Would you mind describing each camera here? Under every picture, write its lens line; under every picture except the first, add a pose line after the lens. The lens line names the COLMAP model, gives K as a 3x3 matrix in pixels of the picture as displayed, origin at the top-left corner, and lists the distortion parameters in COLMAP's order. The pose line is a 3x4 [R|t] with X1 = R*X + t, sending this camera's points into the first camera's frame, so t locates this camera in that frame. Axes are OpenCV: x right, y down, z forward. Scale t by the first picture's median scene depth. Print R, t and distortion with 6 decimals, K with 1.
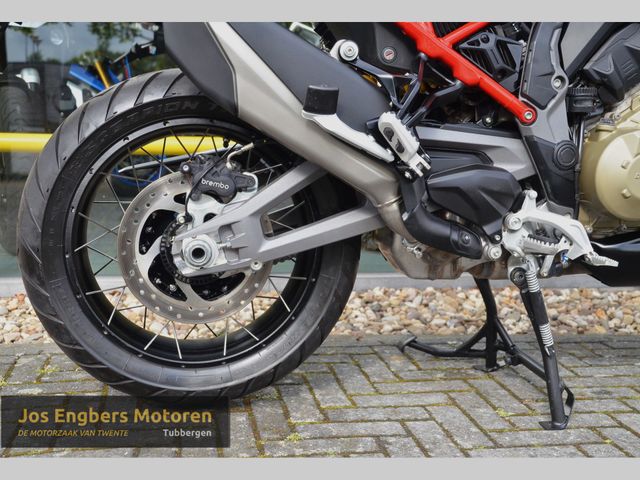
lens RADIAL K [[807.4, 0, 315.8], [0, 807.4, 238.1], [0, 0, 1]] dist [0.104524, 0.000000]
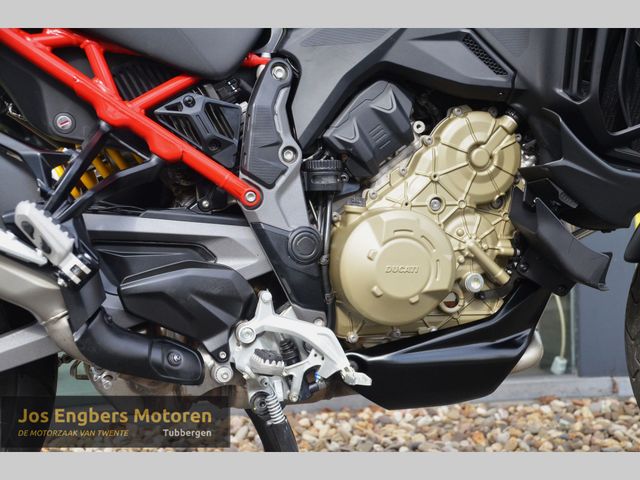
lens RADIAL K [[1062.5, 0, 327.0], [0, 1062.5, 251.8], [0, 0, 1]] dist [0.323393, 0.000000]
pose [[0.996668, -0.039707, 0.071252, 0.256394], [0.045392, 0.995759, -0.080028, -0.012308], [-0.067772, 0.082996, 0.994243, -0.021000]]
